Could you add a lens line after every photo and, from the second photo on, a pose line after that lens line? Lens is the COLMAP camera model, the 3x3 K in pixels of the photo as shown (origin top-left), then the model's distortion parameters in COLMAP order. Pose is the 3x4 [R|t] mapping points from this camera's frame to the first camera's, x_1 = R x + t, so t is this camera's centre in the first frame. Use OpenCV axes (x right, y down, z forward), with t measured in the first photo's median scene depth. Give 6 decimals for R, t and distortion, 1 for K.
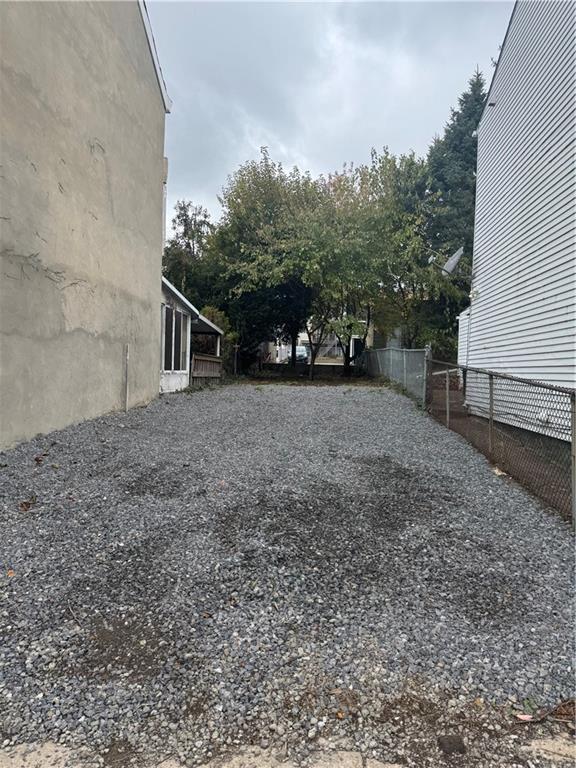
lens RADIAL K [[550.6, 0, 288.0], [0, 550.6, 384.0], [0, 0, 1]] dist [0.049242, -0.004230]
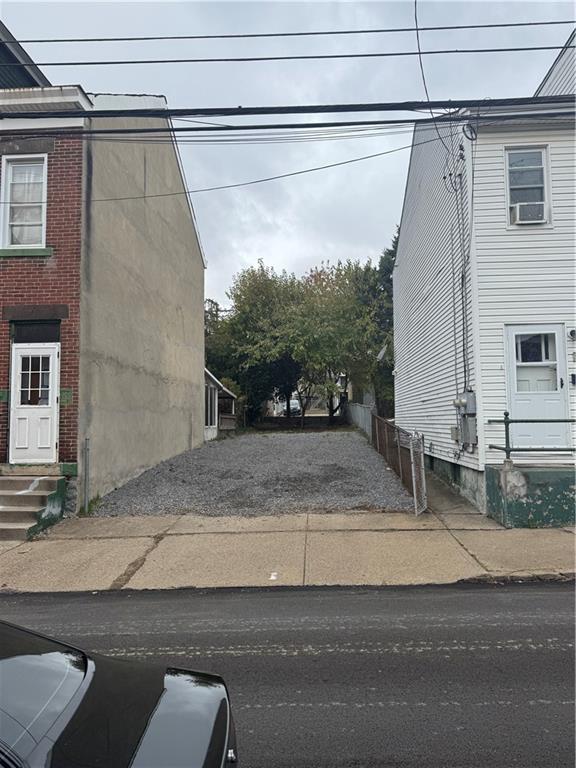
lens RADIAL K [[550.6, 0, 288.0], [0, 550.6, 384.0], [0, 0, 1]] dist [0.049242, -0.004230]
pose [[0.999148, -0.039753, 0.011129, -0.005121], [0.040606, 0.994981, -0.091456, 0.010091], [-0.007438, 0.091830, 0.995747, -0.638766]]
